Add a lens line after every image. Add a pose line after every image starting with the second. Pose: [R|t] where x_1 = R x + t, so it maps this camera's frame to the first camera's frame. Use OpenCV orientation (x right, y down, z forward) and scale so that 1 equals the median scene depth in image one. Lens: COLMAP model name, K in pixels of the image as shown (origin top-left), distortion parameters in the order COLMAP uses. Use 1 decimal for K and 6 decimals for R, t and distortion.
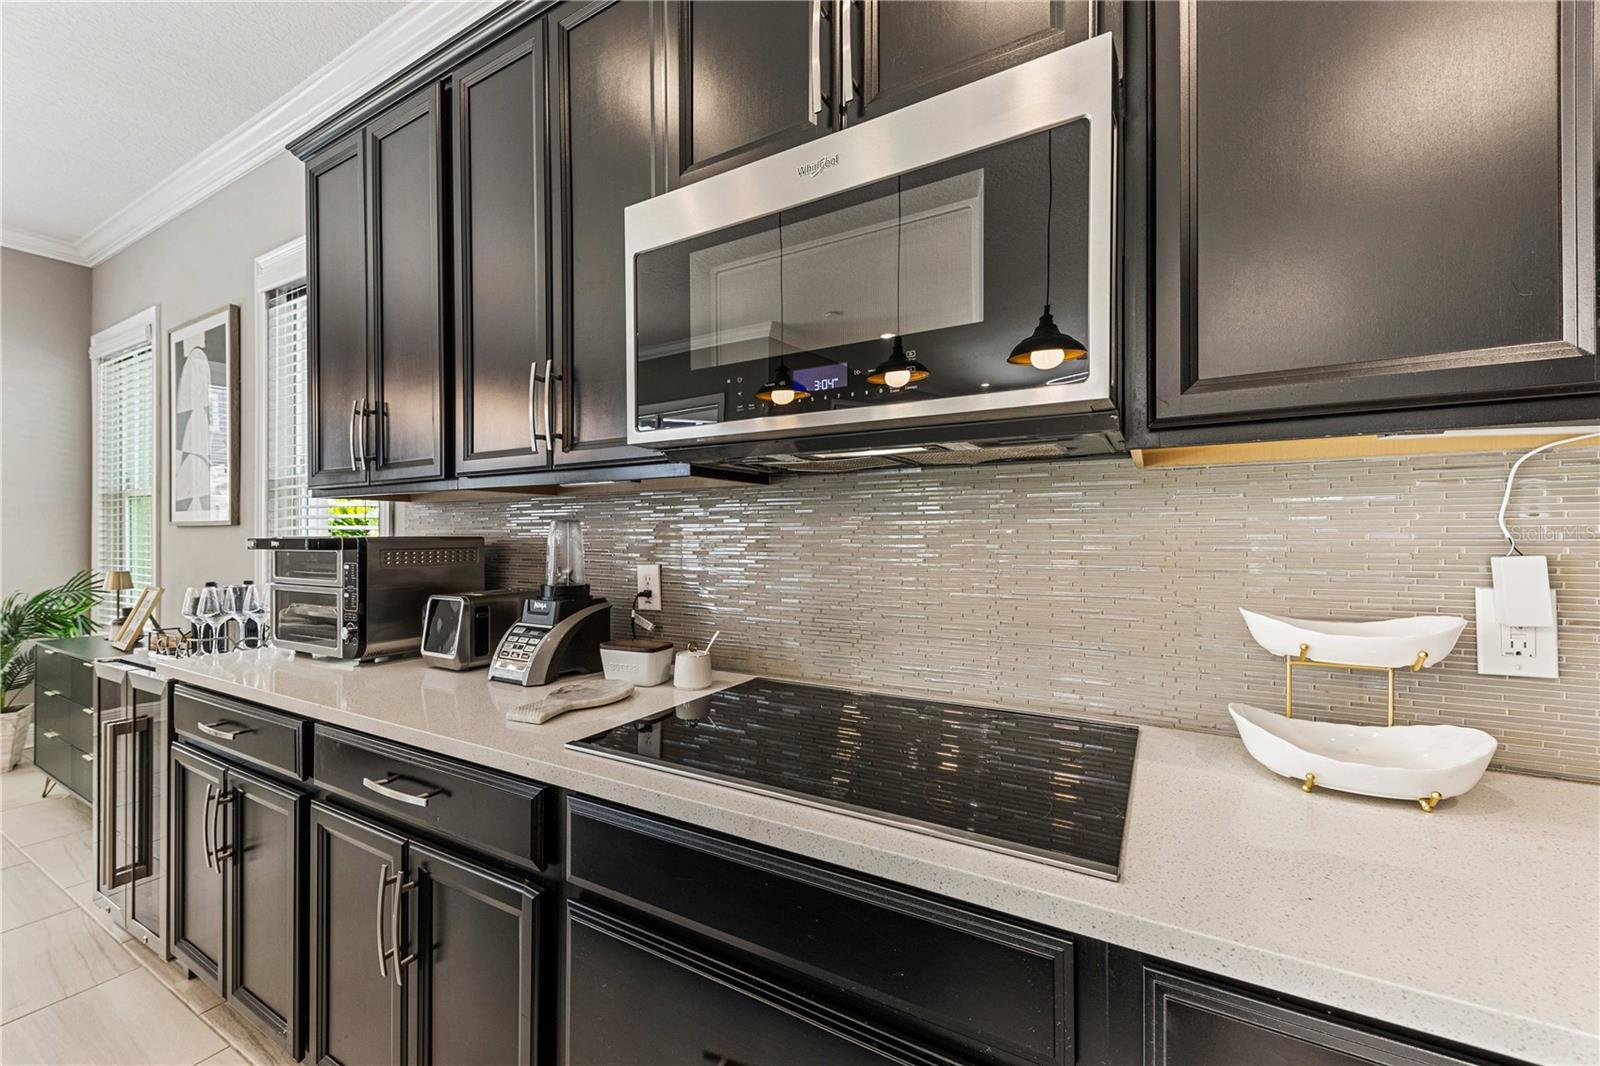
lens RADIAL K [[631.4, 0, 806.7], [0, 631.4, 534.0], [0, 0, 1]] dist [0.004773, -0.000780]
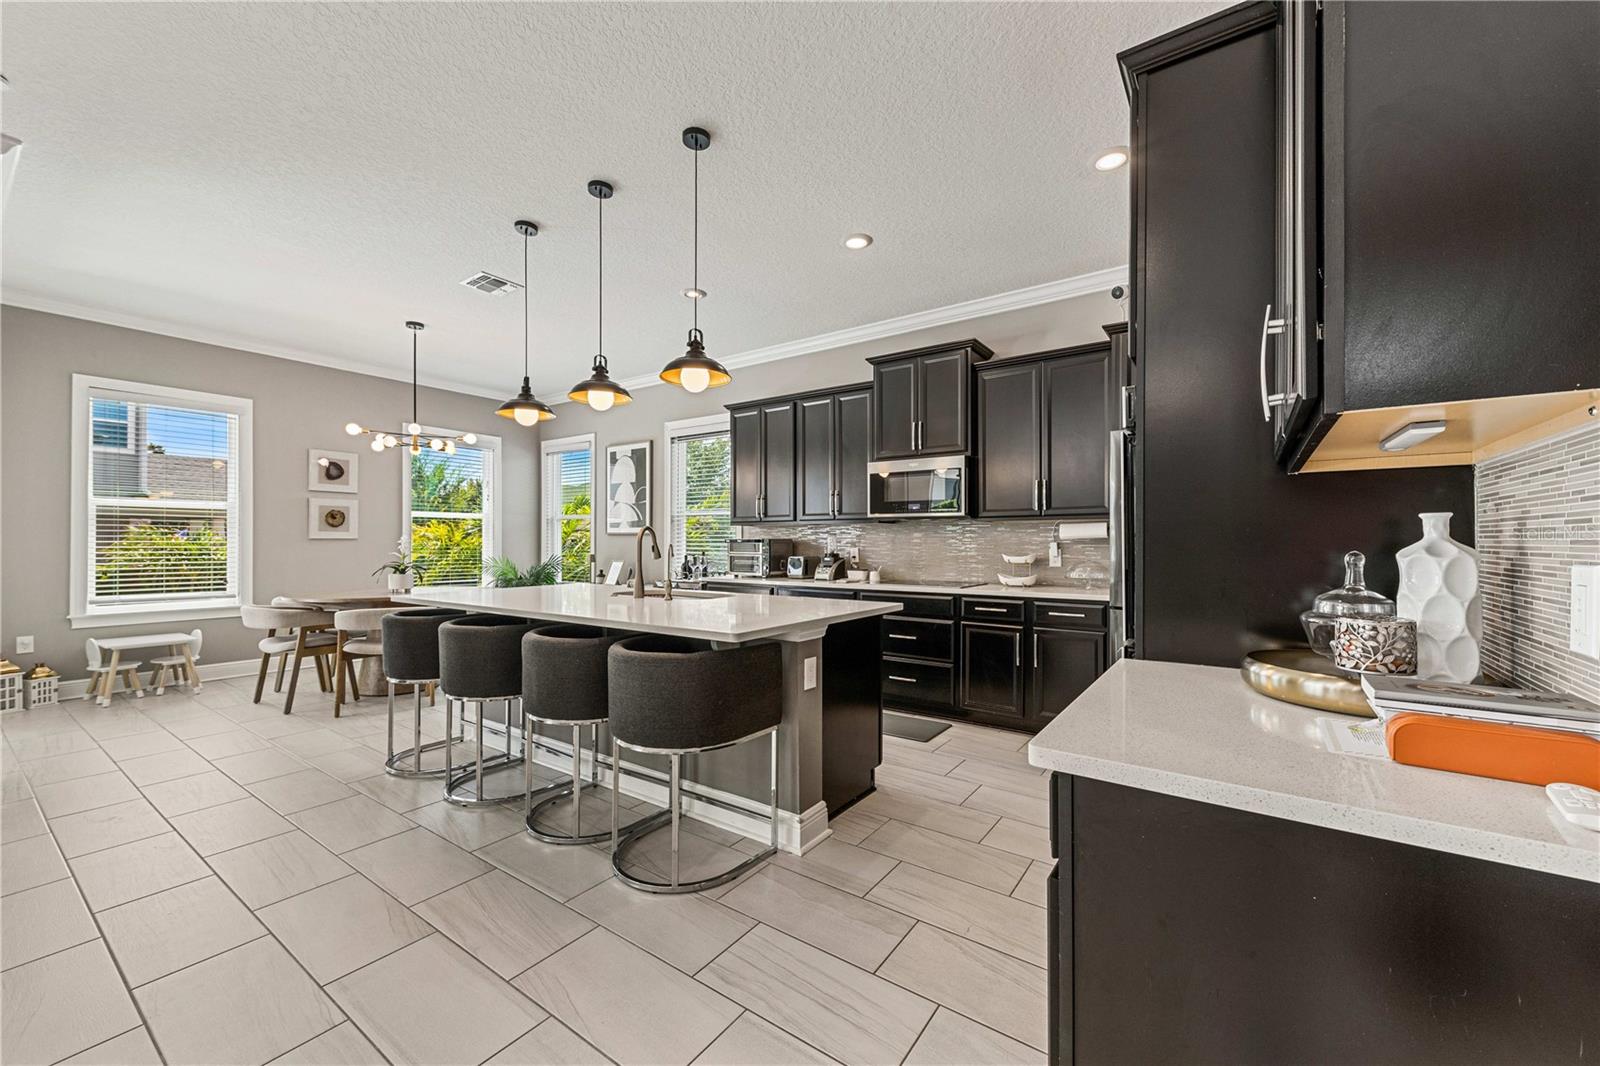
lens RADIAL K [[631.4, 0, 809.6], [0, 631.4, 539.3], [0, 0, 1]] dist [0.004773, -0.000780]
pose [[0.996149, 0.001161, -0.087672, -0.203758], [-0.001067, 0.999999, 0.001116, 0.002743], [0.087673, -0.001018, 0.996149, -2.250380]]
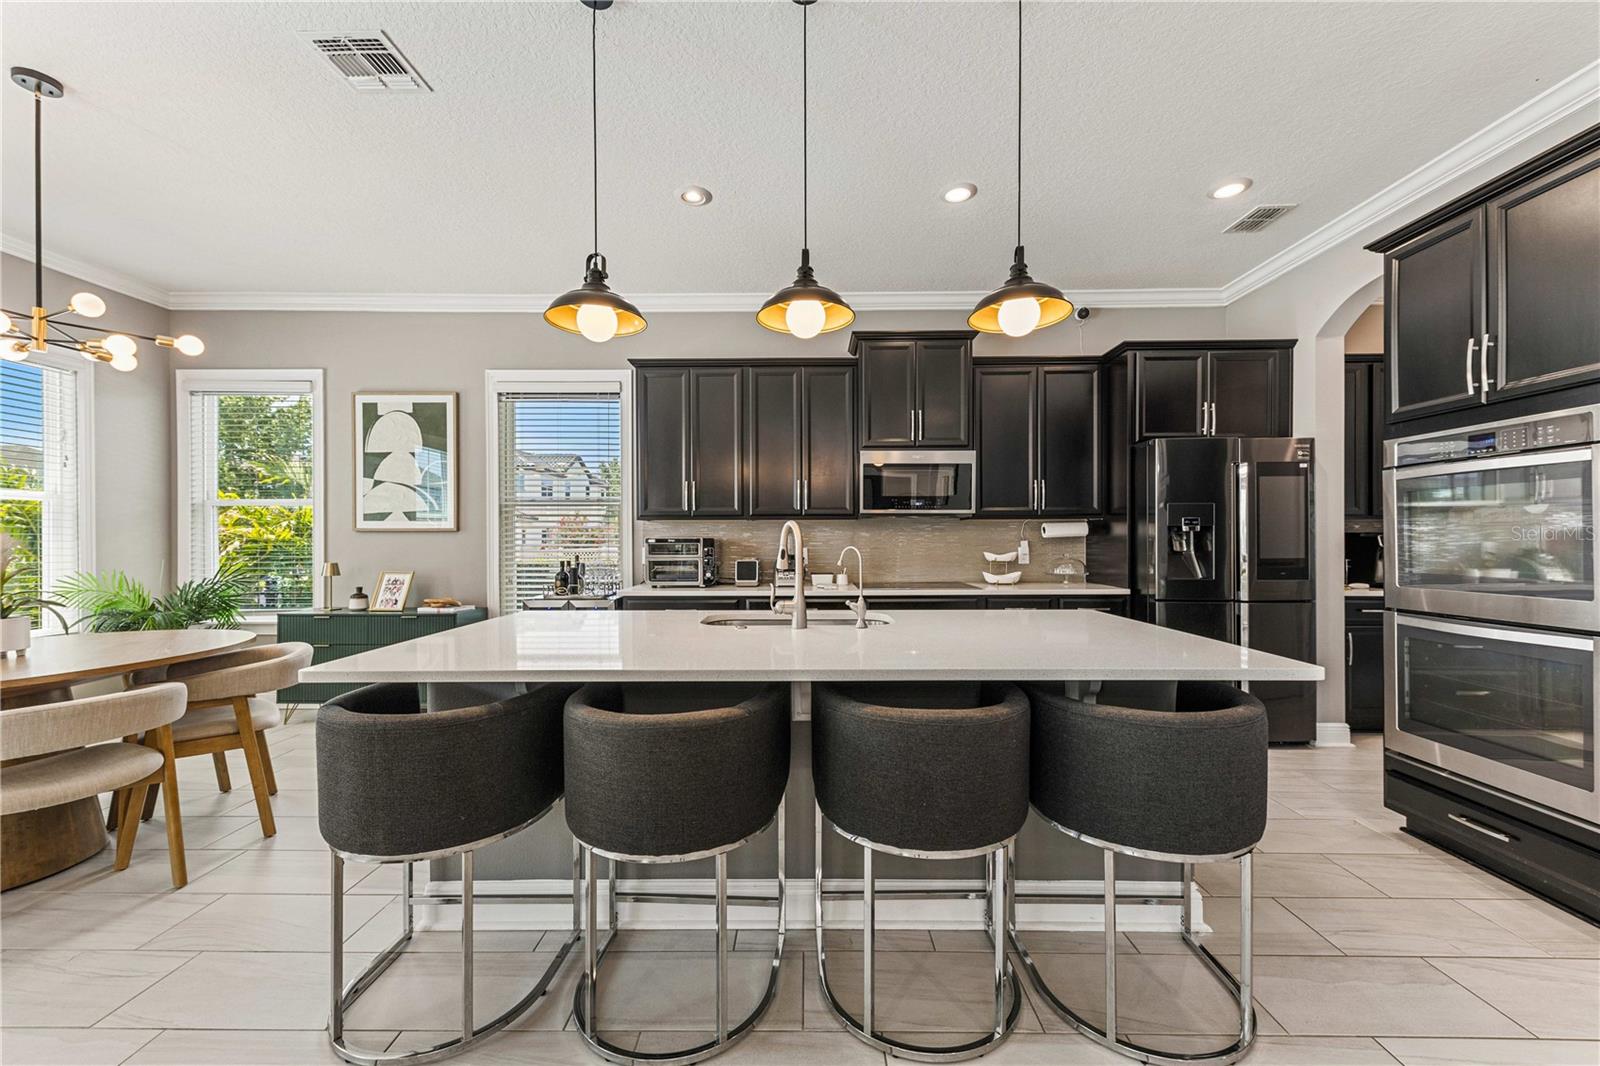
lens RADIAL K [[631.4, 0, 805.5], [0, 631.4, 533.8], [0, 0, 1]] dist [0.004773, -0.000780]
pose [[0.870216, 0.003748, 0.492656, -1.628352], [-0.000268, 0.999975, -0.007134, 0.006461], [-0.492670, 0.006076, 0.870195, -1.431188]]
